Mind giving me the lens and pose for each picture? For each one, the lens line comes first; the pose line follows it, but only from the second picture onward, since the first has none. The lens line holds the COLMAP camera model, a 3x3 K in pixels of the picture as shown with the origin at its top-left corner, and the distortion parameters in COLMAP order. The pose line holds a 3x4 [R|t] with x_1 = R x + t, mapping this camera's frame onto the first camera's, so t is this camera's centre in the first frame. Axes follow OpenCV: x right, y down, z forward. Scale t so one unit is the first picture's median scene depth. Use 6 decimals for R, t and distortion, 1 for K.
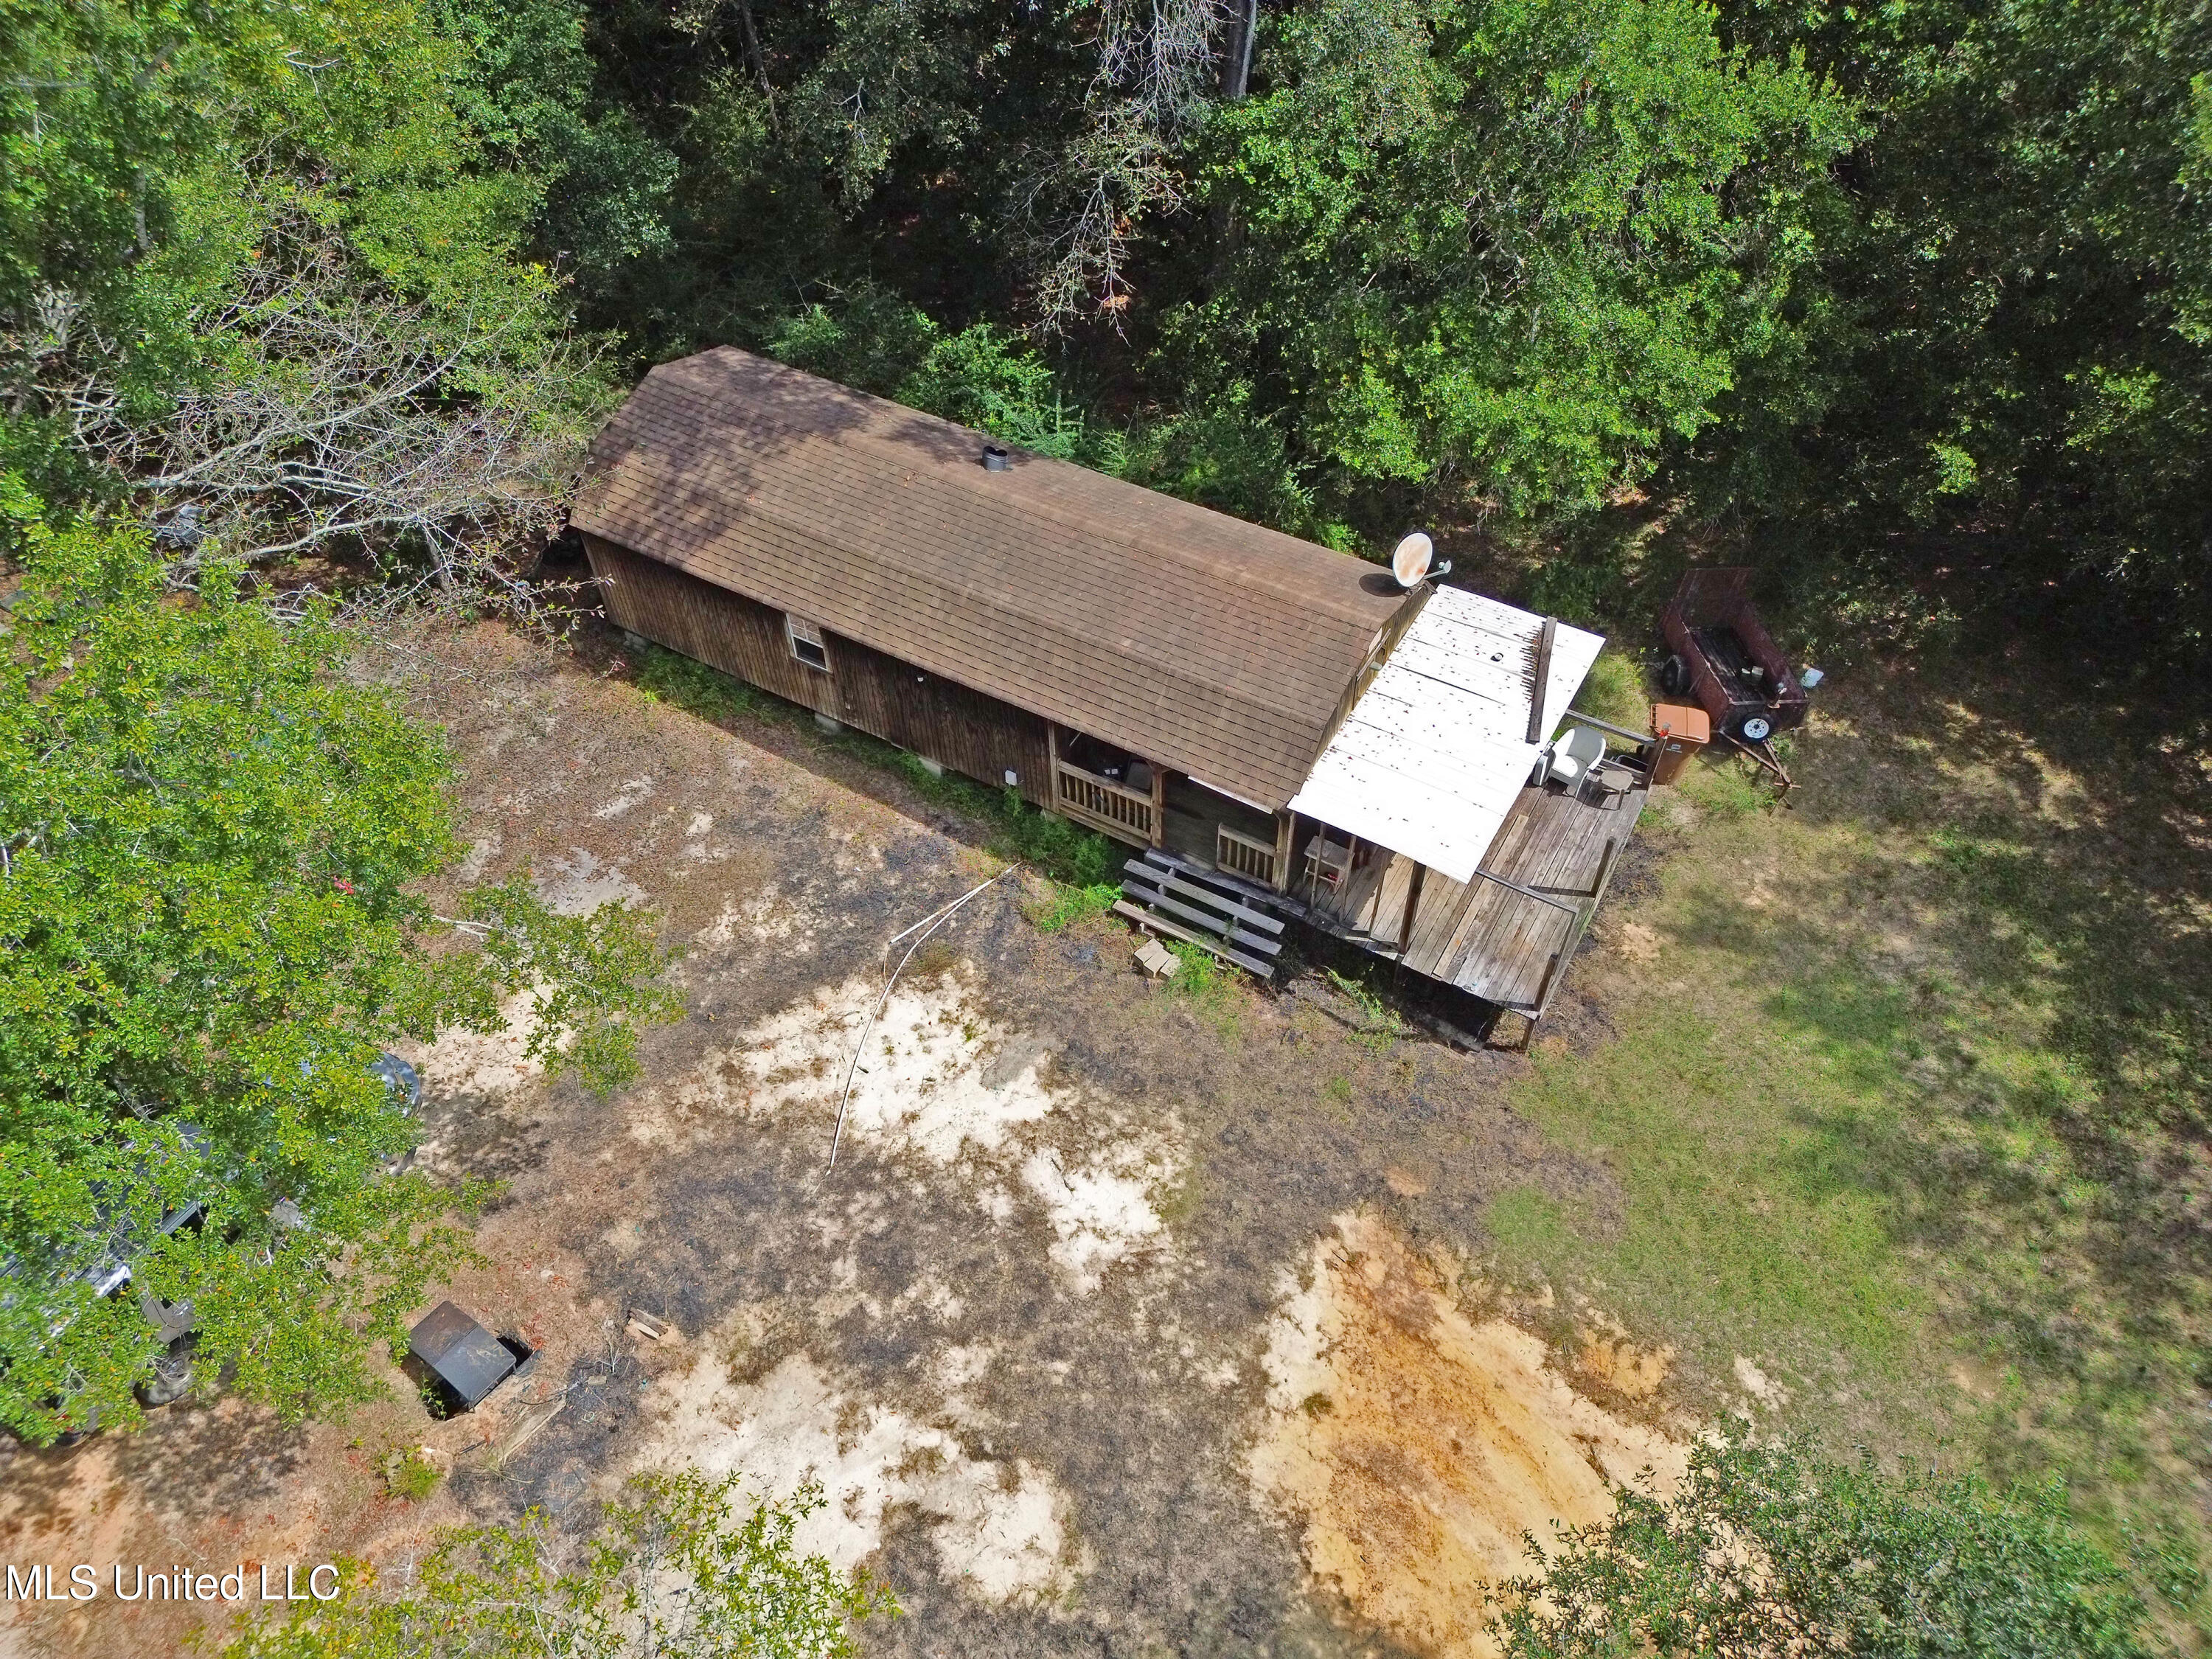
lens RADIAL K [[1566.0, 0, 1108.3], [0, 1566.0, 825.4], [0, 0, 1]] dist [0.065897, -0.066338]
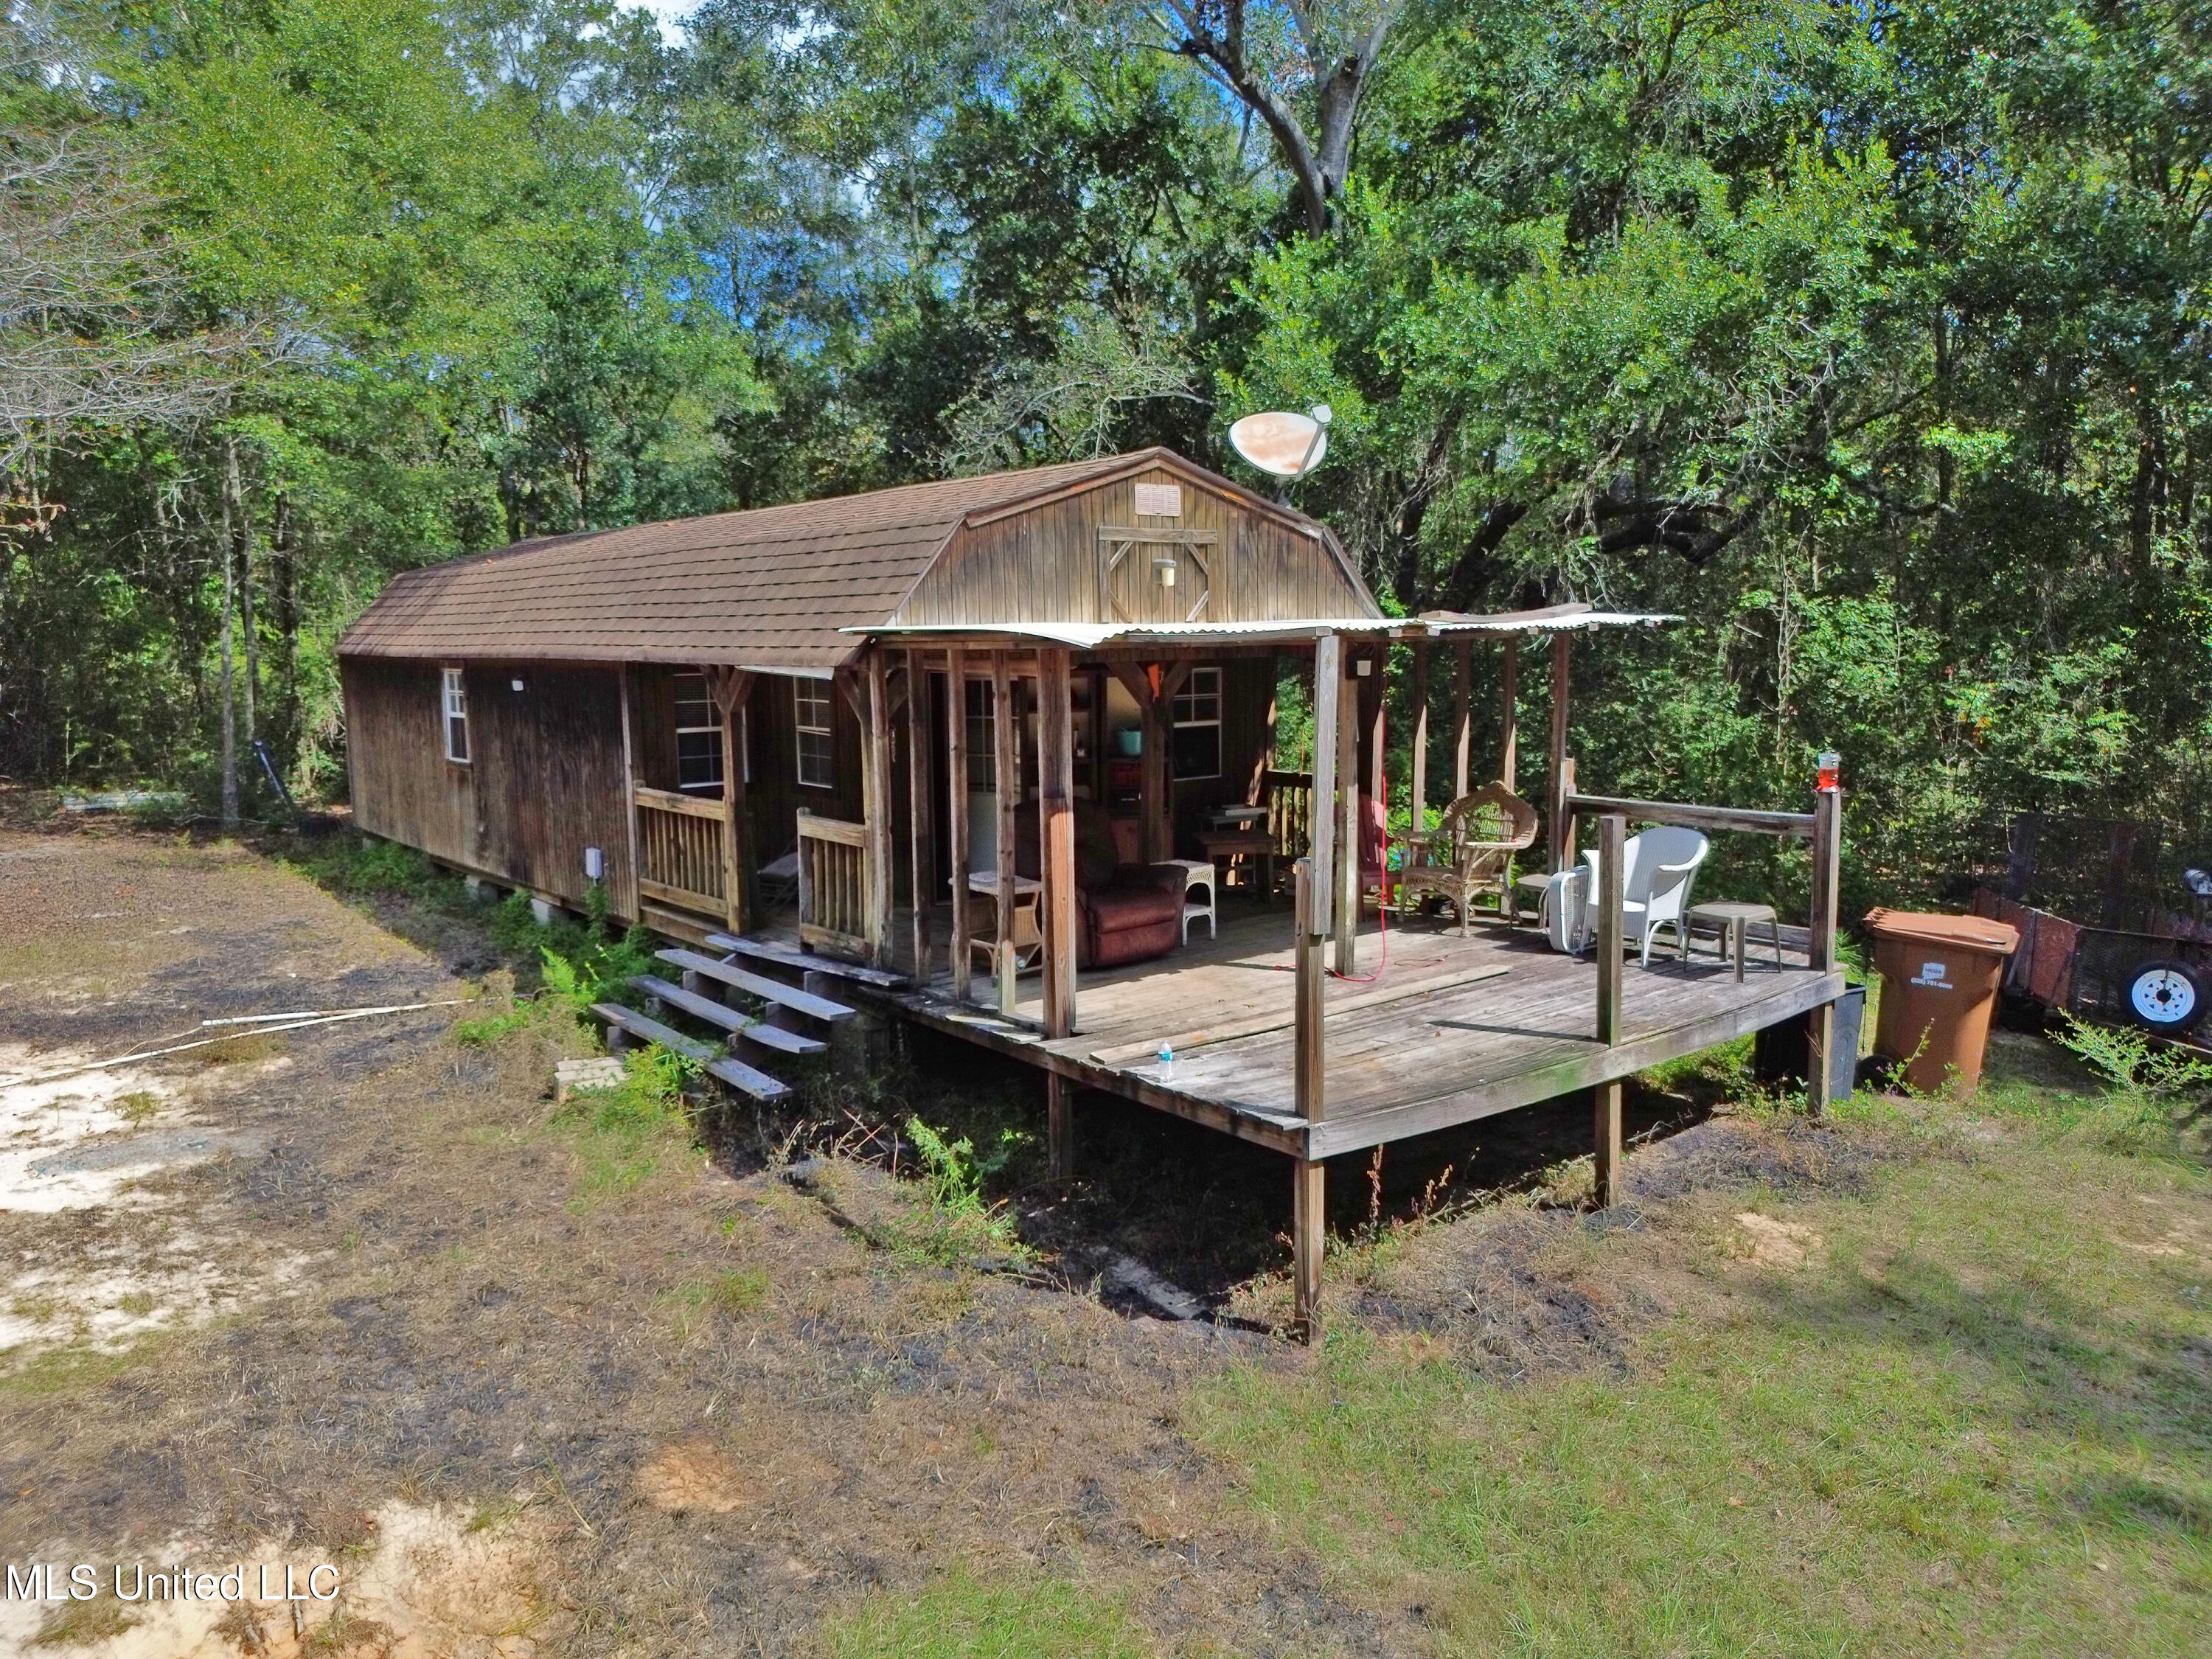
lens RADIAL K [[1566.0, 0, 1108.3], [0, 1566.0, 825.4], [0, 0, 1]] dist [0.065897, -0.066338]
pose [[0.932790, 0.054494, -0.356276, 0.336345], [-0.283951, 0.719920, -0.633314, 0.286047], [0.221978, 0.691914, 0.687008, 0.697456]]
